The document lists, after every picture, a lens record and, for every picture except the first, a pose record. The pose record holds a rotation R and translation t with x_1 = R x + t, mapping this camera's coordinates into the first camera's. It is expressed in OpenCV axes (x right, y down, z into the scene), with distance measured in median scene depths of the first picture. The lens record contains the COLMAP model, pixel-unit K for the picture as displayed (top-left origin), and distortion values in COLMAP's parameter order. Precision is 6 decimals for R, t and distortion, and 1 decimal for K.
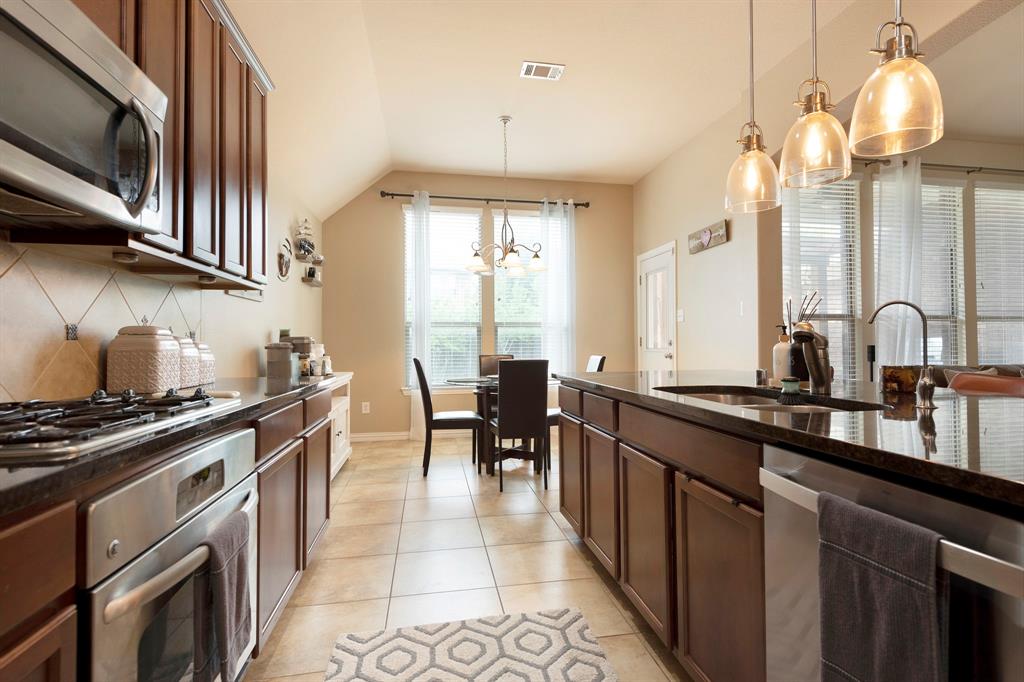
lens RADIAL K [[504.1, 0, 527.8], [0, 504.1, 337.0], [0, 0, 1]] dist [0.017870, -0.006758]
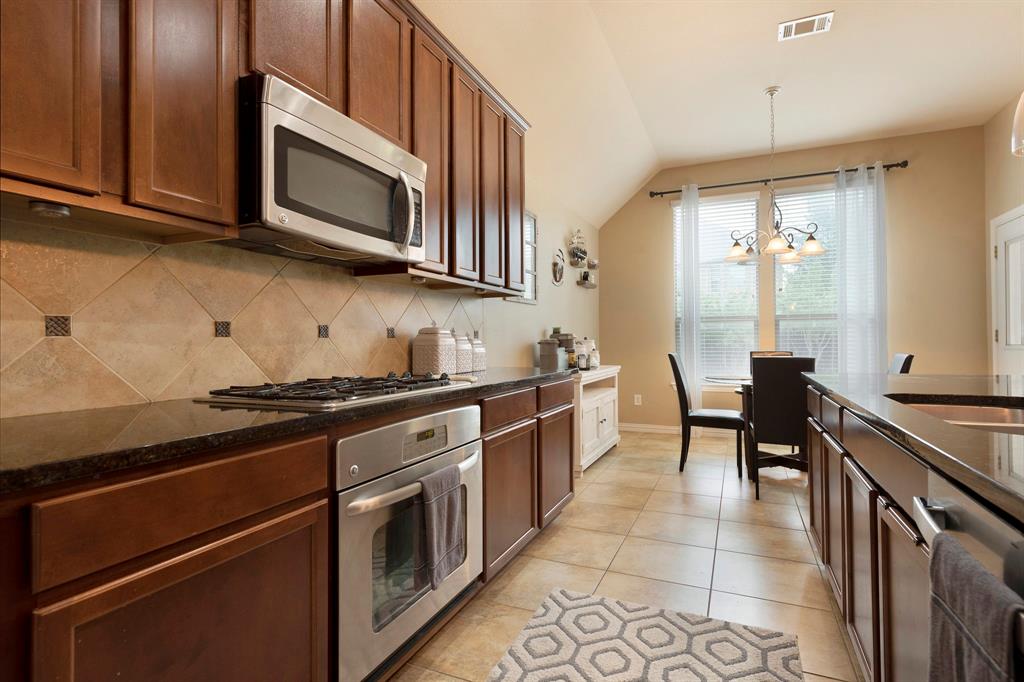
lens RADIAL K [[504.1, 0, 527.7], [0, 504.1, 336.4], [0, 0, 1]] dist [0.017870, -0.006758]
pose [[0.827240, -0.005396, -0.561823, 0.158794], [0.010329, 0.999931, 0.005606, -0.001838], [0.561754, -0.010441, 0.827238, 0.000615]]
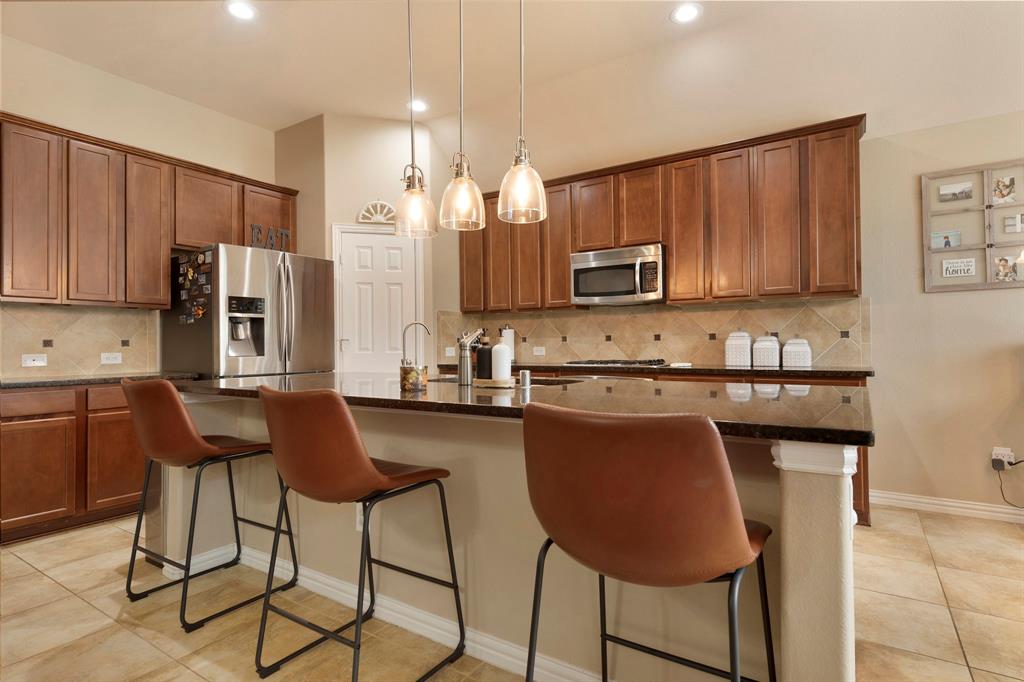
lens RADIAL K [[519.3, 0, 519.9], [0, 519.3, 342.0], [0, 0, 1]] dist [0.004133, -0.001081]
pose [[-0.706335, 0.008442, -0.707827, 0.836417], [0.023901, 0.999643, -0.011928, 0.013150], [0.707474, -0.025343, -0.706285, 1.199402]]
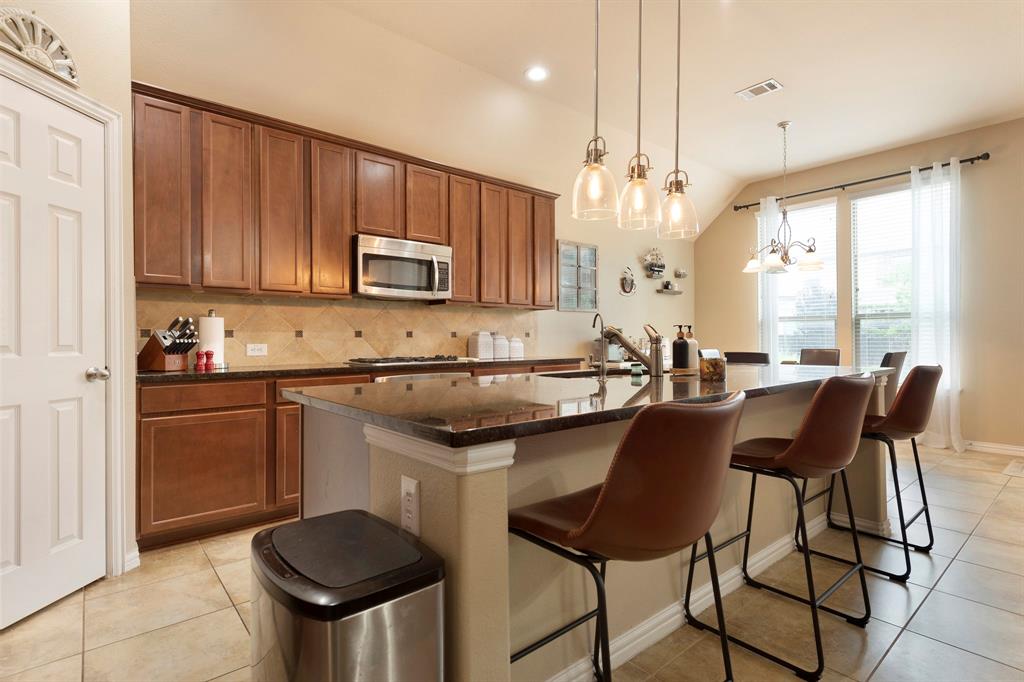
lens RADIAL K [[504.1, 0, 527.1], [0, 504.1, 339.2], [0, 0, 1]] dist [0.017870, -0.006758]
pose [[0.494354, 0.003287, -0.869254, 0.945939], [0.014498, 0.999823, 0.012026, -0.006442], [0.869140, -0.018548, 0.494219, 0.008169]]
